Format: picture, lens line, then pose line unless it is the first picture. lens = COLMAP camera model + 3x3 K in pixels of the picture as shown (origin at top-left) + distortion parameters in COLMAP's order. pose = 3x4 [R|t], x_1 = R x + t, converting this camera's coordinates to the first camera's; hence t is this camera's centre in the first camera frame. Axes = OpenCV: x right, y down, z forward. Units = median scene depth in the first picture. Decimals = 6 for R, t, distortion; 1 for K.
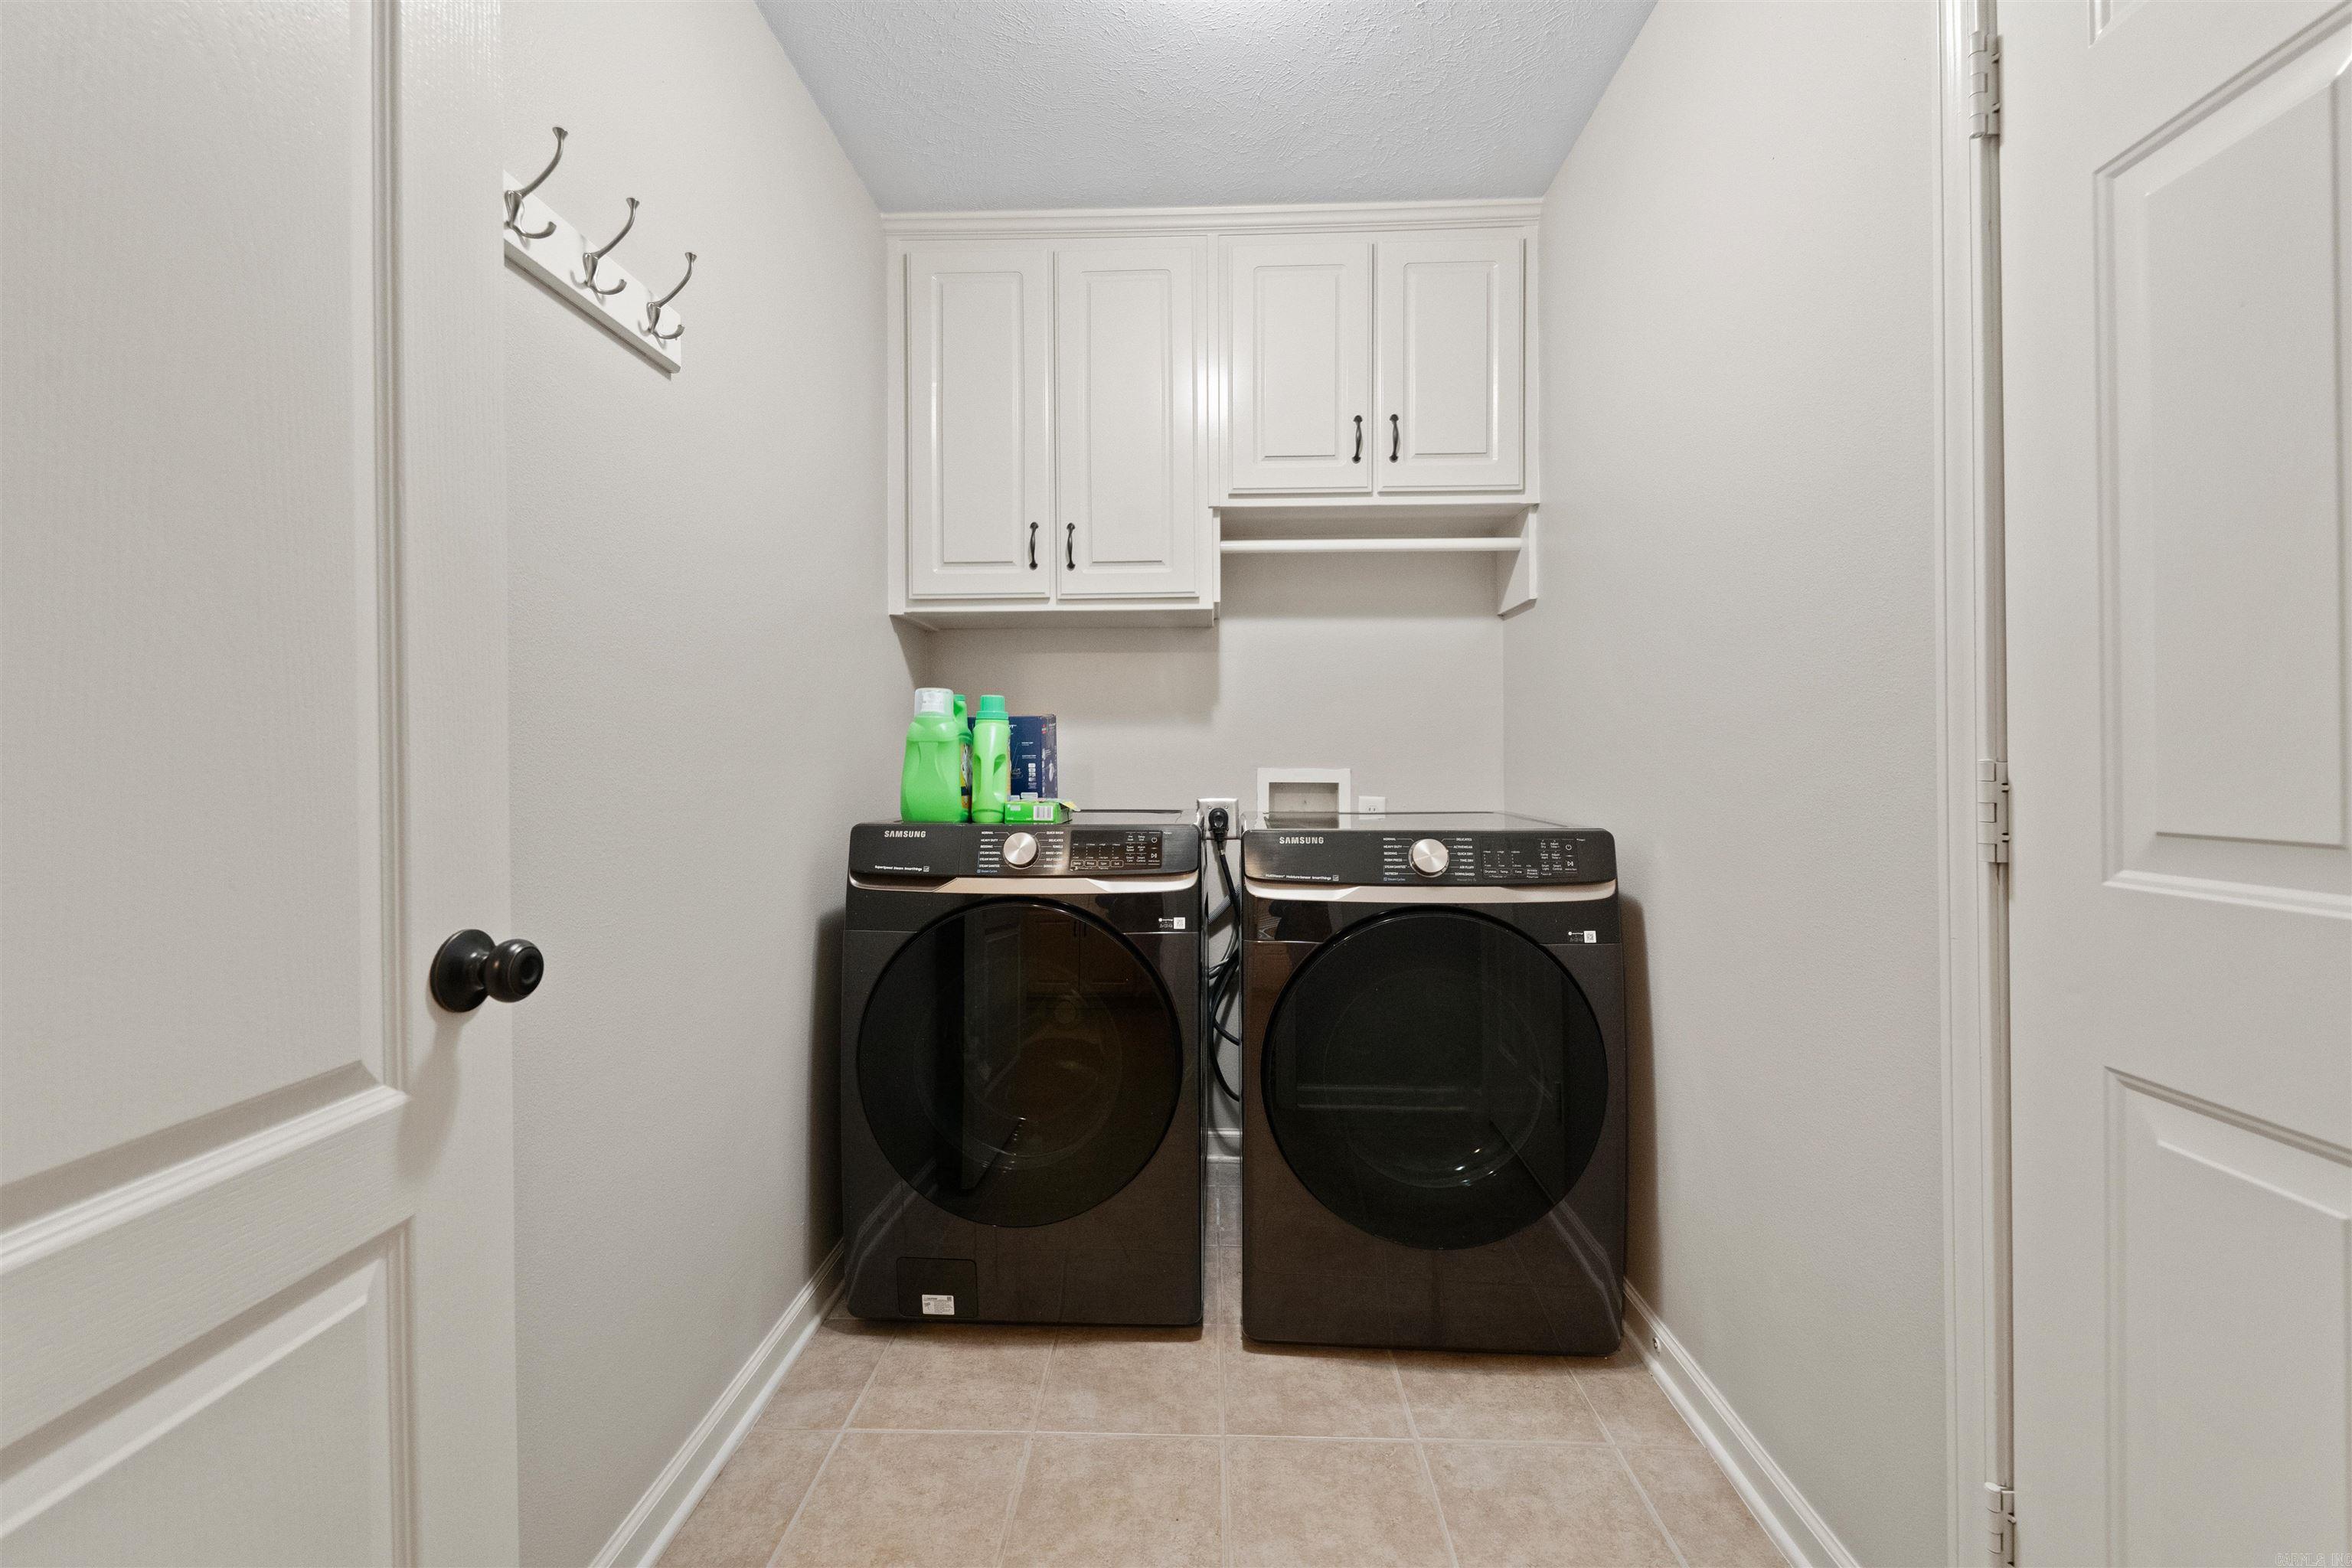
lens RADIAL K [[981.2, 0, 1178.7], [0, 981.2, 772.9], [0, 0, 1]] dist [0.008070, -0.002505]
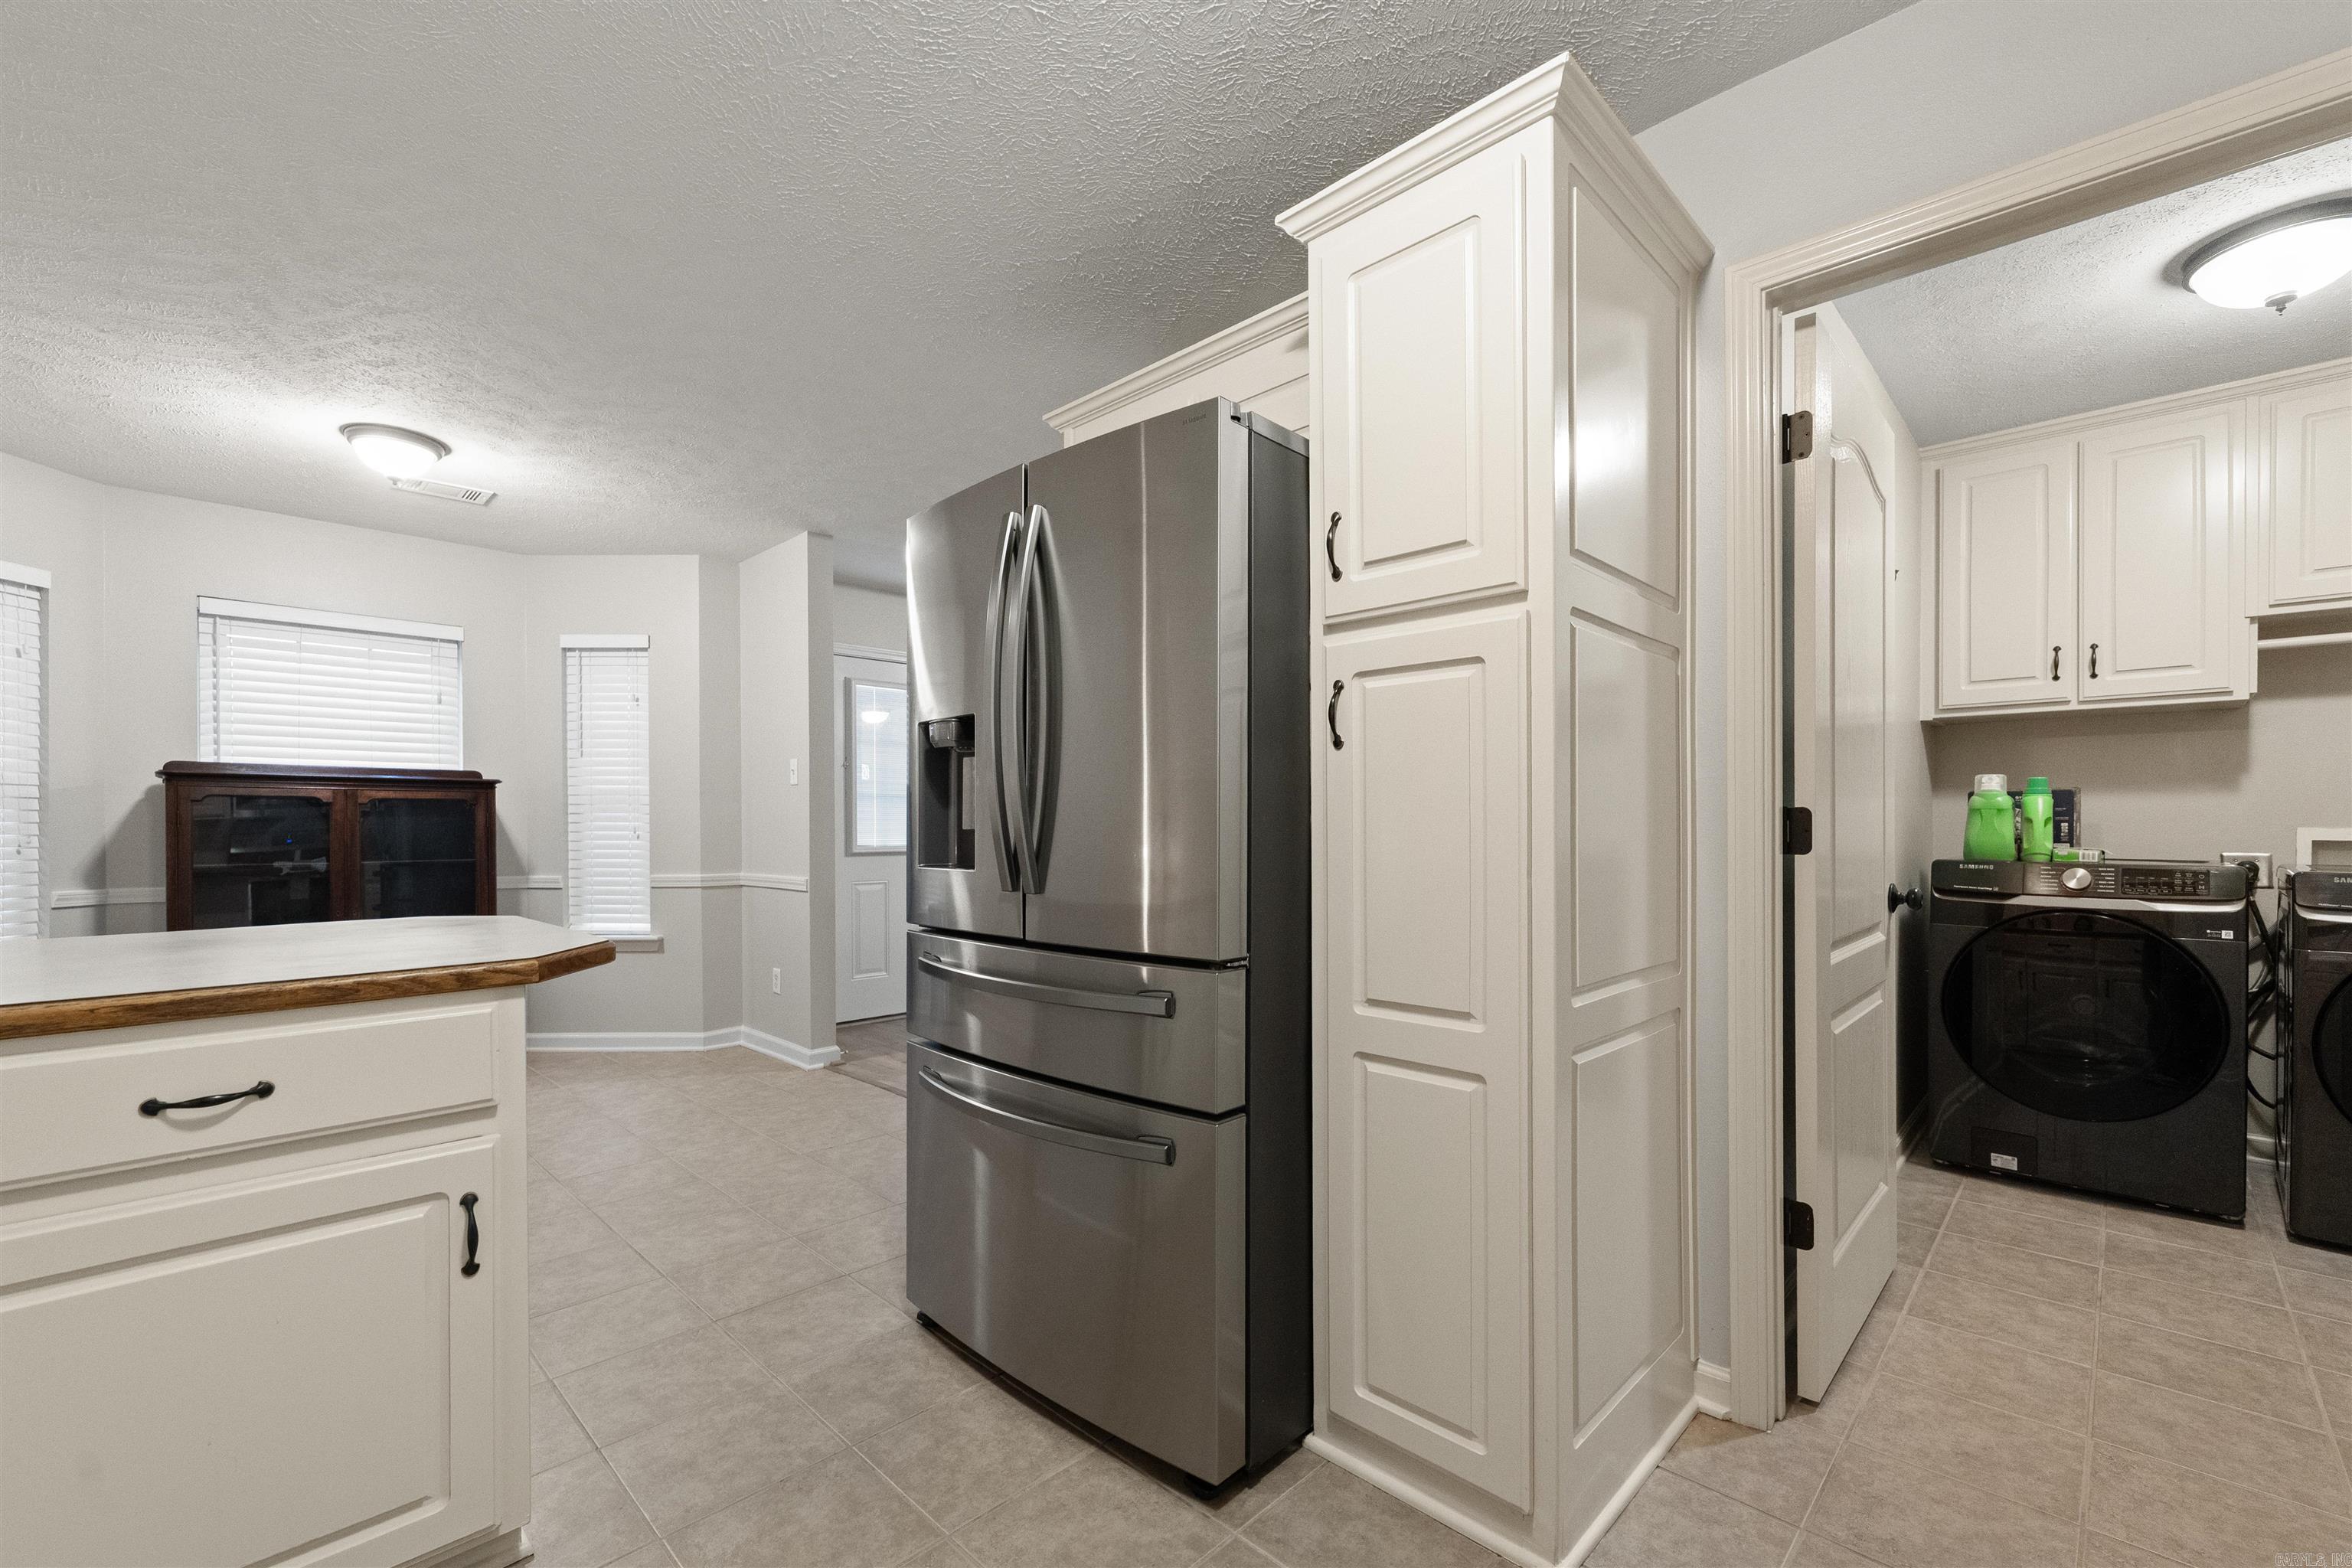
lens RADIAL K [[981.2, 0, 1191.9], [0, 981.2, 826.4], [0, 0, 1]] dist [0.008070, -0.002505]
pose [[0.740398, 0.008349, -0.672117, -0.136281], [-0.009276, 0.999955, 0.002203, 0.004396], [0.672105, 0.004603, 0.740442, -0.982539]]
